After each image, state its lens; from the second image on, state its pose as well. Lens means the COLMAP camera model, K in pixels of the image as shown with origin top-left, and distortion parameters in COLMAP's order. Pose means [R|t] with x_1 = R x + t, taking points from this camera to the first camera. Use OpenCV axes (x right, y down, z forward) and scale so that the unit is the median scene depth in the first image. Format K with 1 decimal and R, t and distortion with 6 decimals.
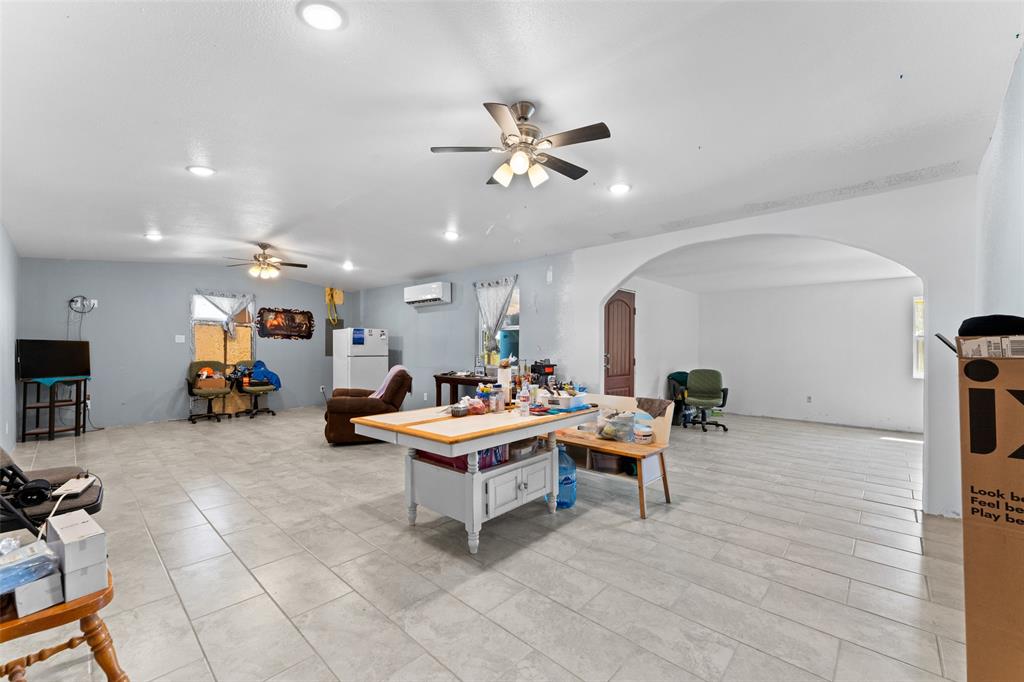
lens RADIAL K [[413.0, 0, 501.9], [0, 413.0, 345.6], [0, 0, 1]] dist [-0.011491, 0.002732]
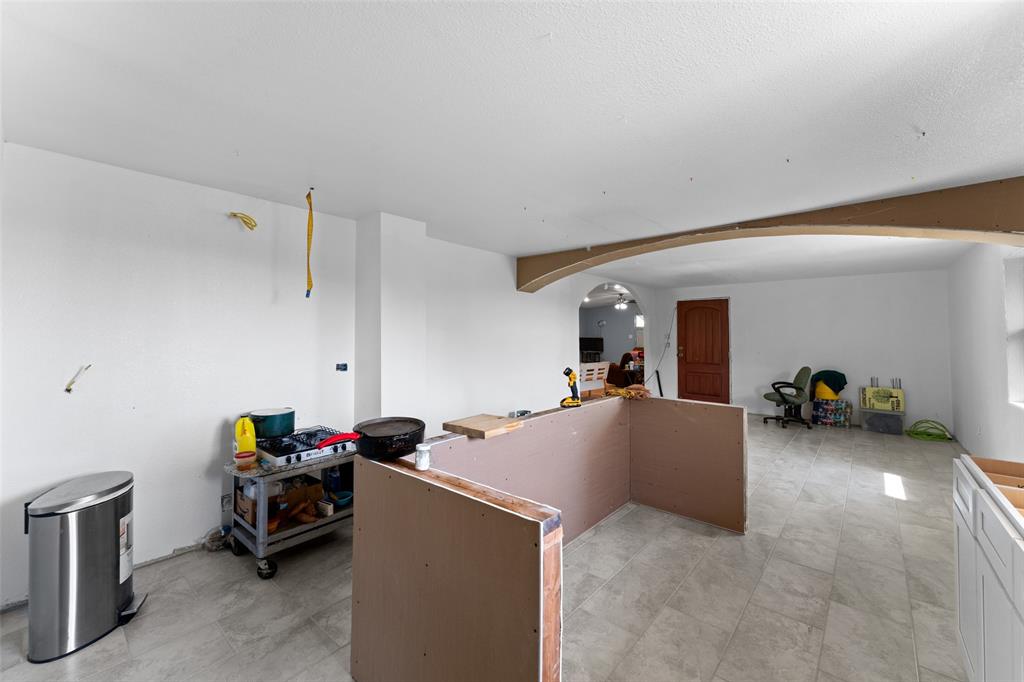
lens RADIAL K [[413.0, 0, 514.8], [0, 413.0, 323.7], [0, 0, 1]] dist [-0.011491, 0.002732]
pose [[0.054487, -0.032076, -0.997999, 1.477262], [-0.003283, 0.999473, -0.032303, -0.011937], [0.998509, 0.005036, 0.054353, 0.283218]]
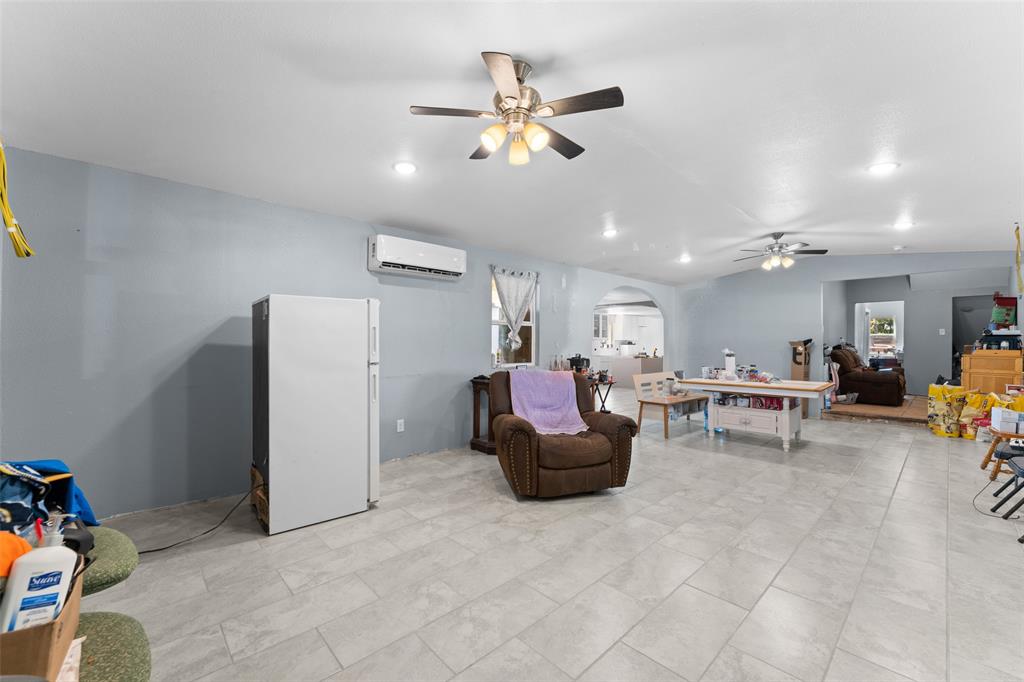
lens RADIAL K [[413.0, 0, 509.2], [0, 413.0, 340.6], [0, 0, 1]] dist [-0.011491, 0.002732]
pose [[0.064574, 0.007333, 0.997886, -0.880735], [-0.006687, 0.999954, -0.006915, 0.003117], [-0.997891, -0.006226, 0.064620, 0.911755]]
